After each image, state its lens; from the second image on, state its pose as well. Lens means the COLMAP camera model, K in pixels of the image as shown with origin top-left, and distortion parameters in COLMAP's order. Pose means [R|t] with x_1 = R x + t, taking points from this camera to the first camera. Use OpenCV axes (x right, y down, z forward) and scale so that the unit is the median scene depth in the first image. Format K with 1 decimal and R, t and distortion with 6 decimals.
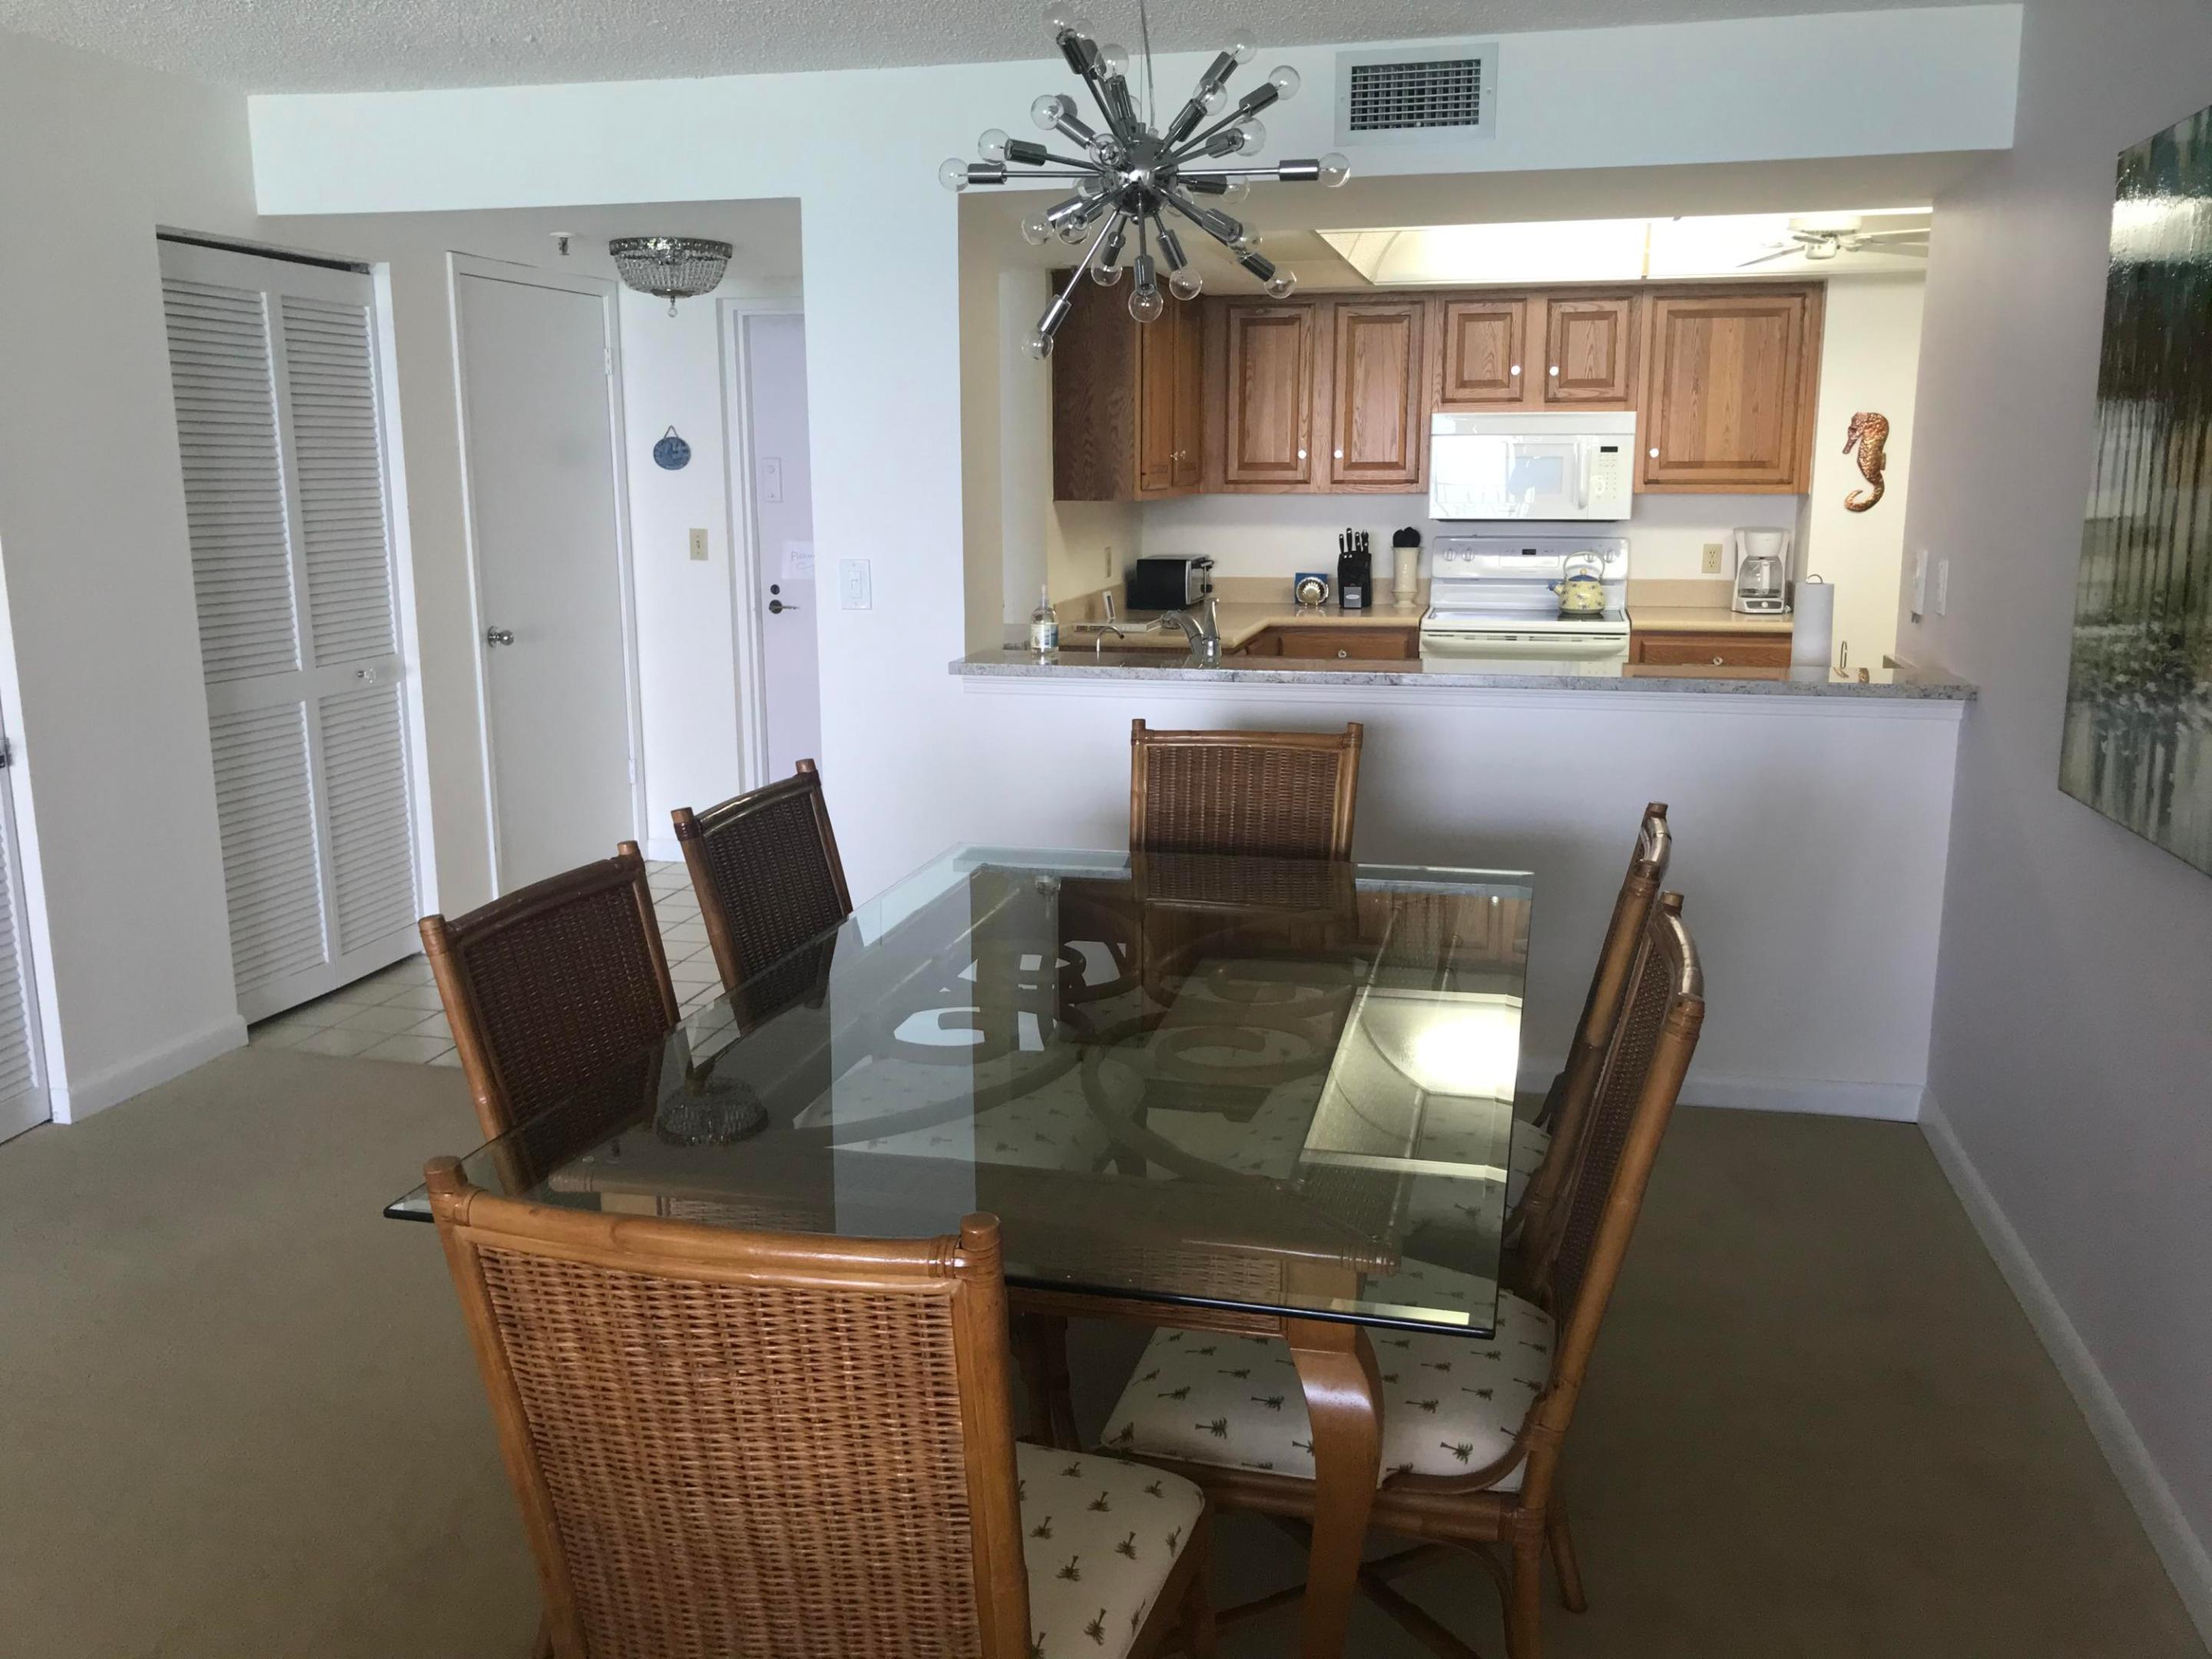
lens RADIAL K [[1849.6, 0, 1105.8], [0, 1849.6, 831.4], [0, 0, 1]] dist [0.010579, 0.010909]
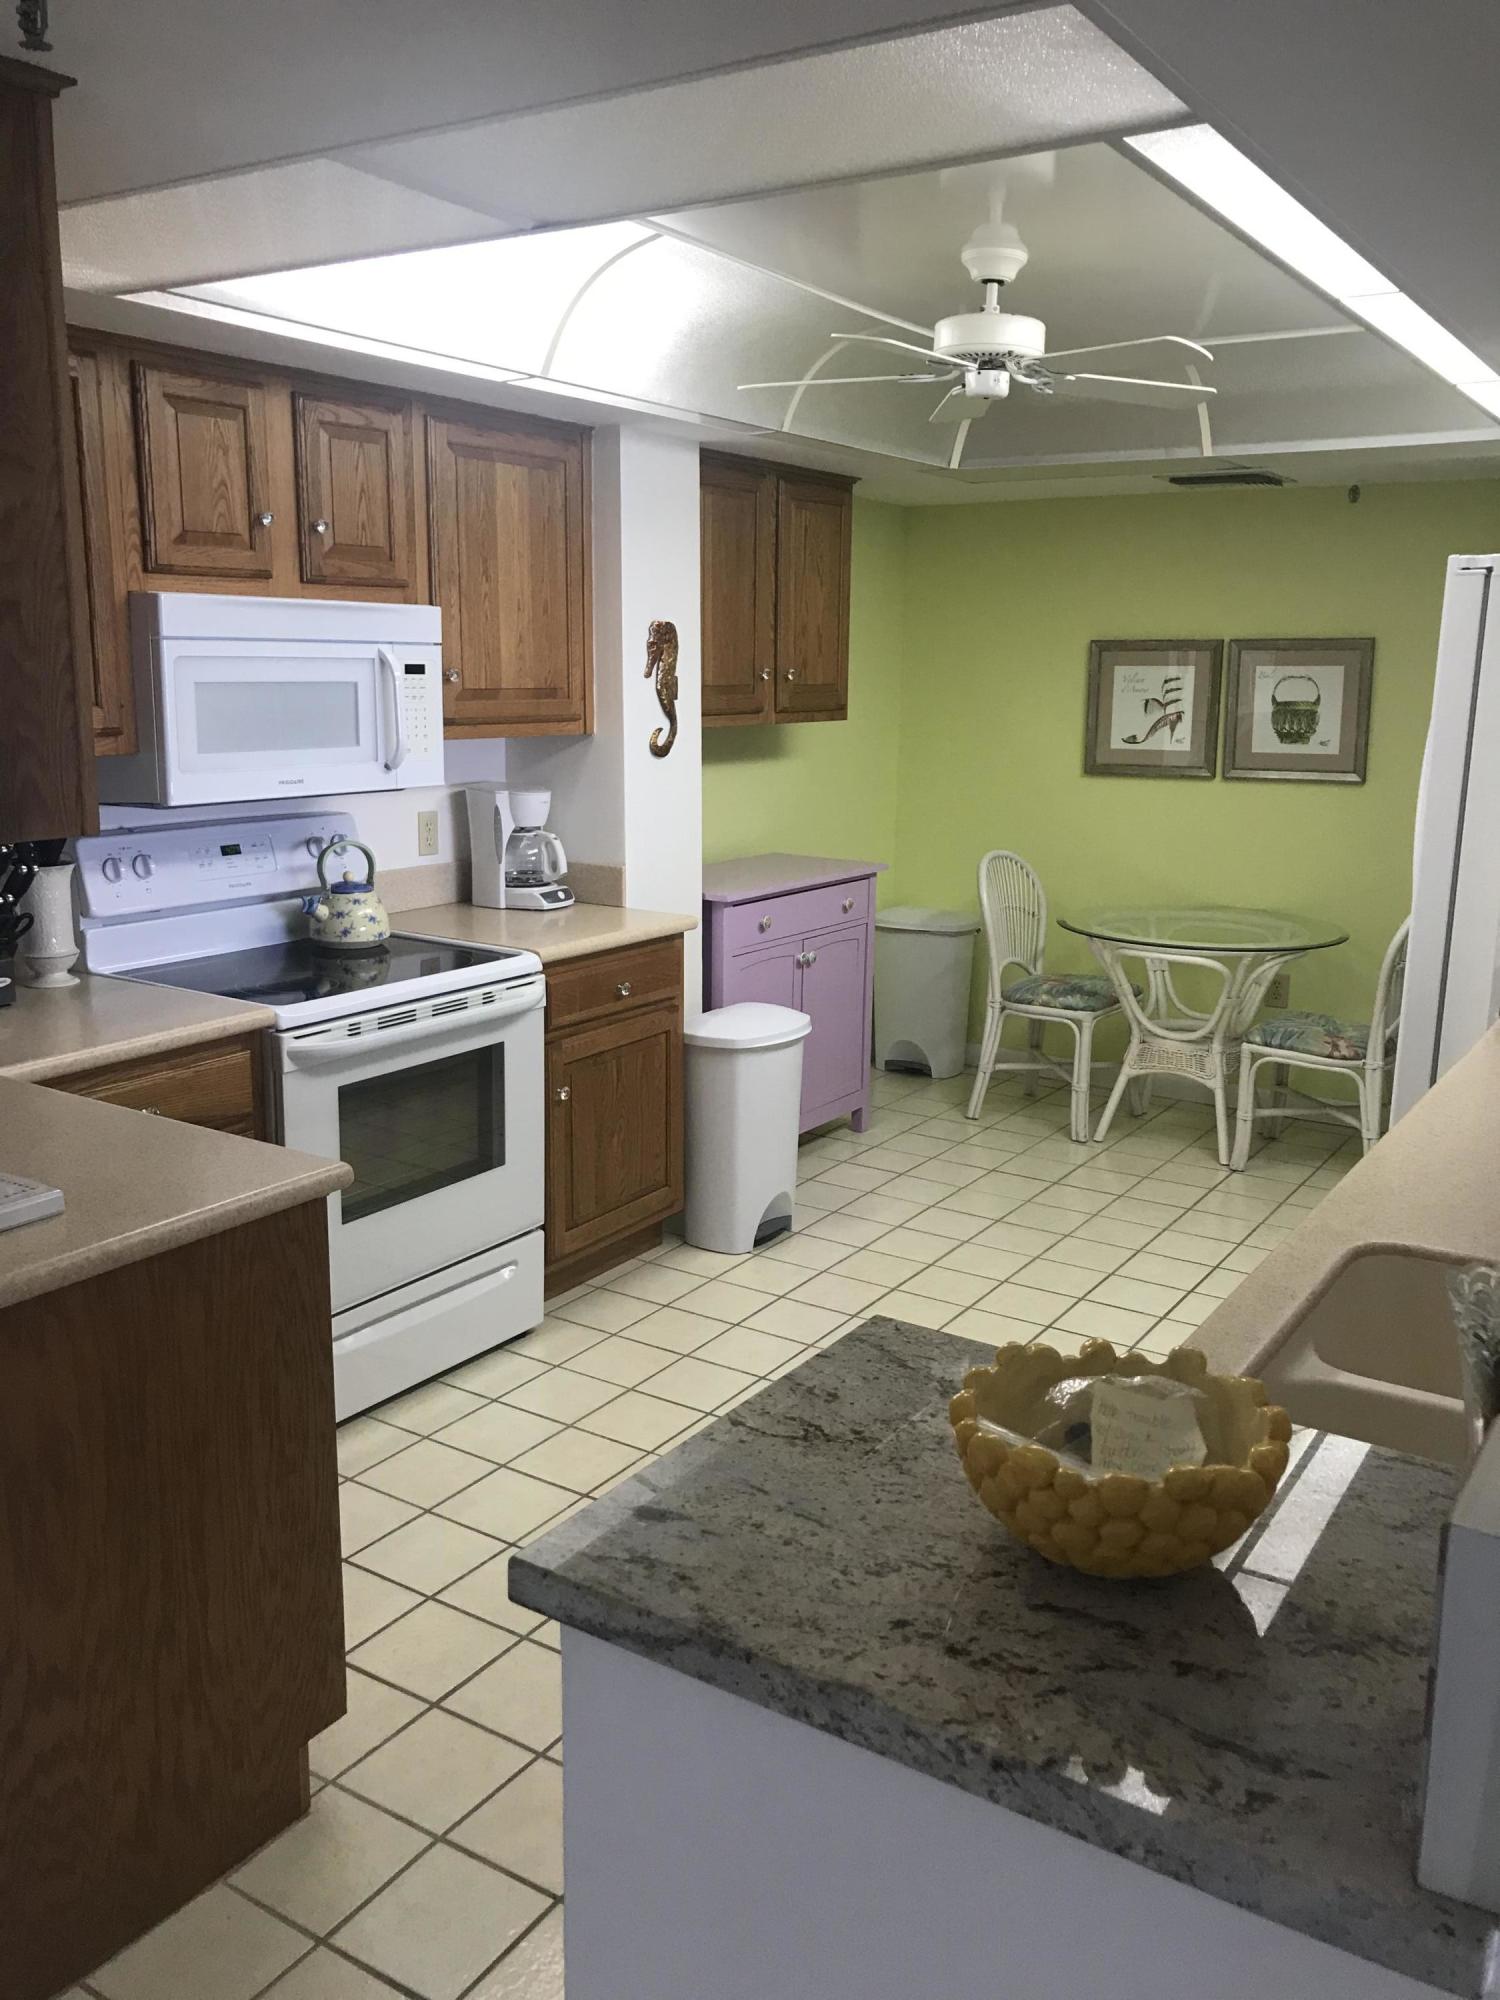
lens RADIAL K [[1628.7, 0, 748.8], [0, 1628.7, 1033.1], [0, 0, 1]] dist [0.010103, 0.002594]
pose [[0.330785, -0.204984, 0.921175, -0.195723], [0.175098, 0.972507, 0.153530, -0.154844], [-0.927320, 0.110511, 0.357583, 0.729075]]
